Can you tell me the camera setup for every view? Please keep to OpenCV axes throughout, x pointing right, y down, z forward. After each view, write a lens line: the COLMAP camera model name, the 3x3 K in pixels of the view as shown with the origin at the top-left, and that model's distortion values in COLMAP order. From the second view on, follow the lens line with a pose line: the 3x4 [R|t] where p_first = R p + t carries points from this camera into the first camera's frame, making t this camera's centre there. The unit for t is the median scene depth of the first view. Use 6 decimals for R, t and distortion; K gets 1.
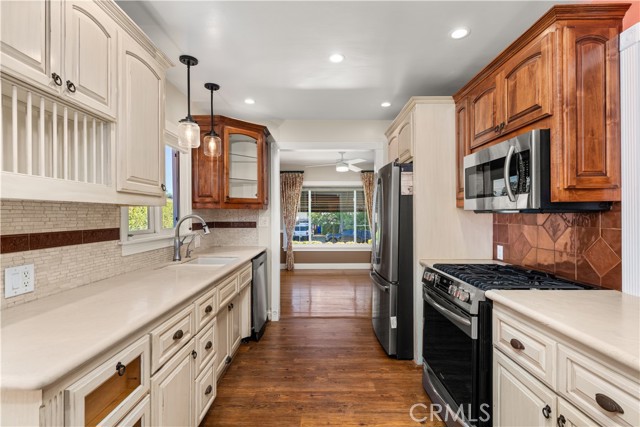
lens RADIAL K [[300.7, 0, 319.7], [0, 300.7, 213.3], [0, 0, 1]] dist [-0.001483, -0.000041]
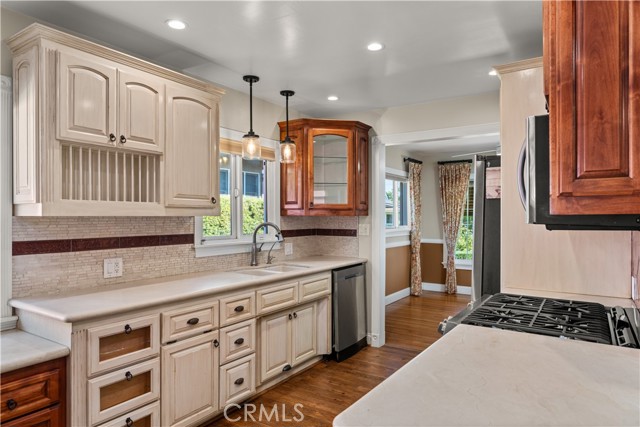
lens RADIAL K [[408.8, 0, 319.8], [0, 408.8, 215.5], [0, 0, 1]] dist [0.005086, 0.001052]
pose [[0.838026, 0.001722, -0.545627, 0.657439], [-0.000453, 0.999997, 0.002460, -0.029596], [0.545630, -0.001815, 0.838024, -0.101546]]
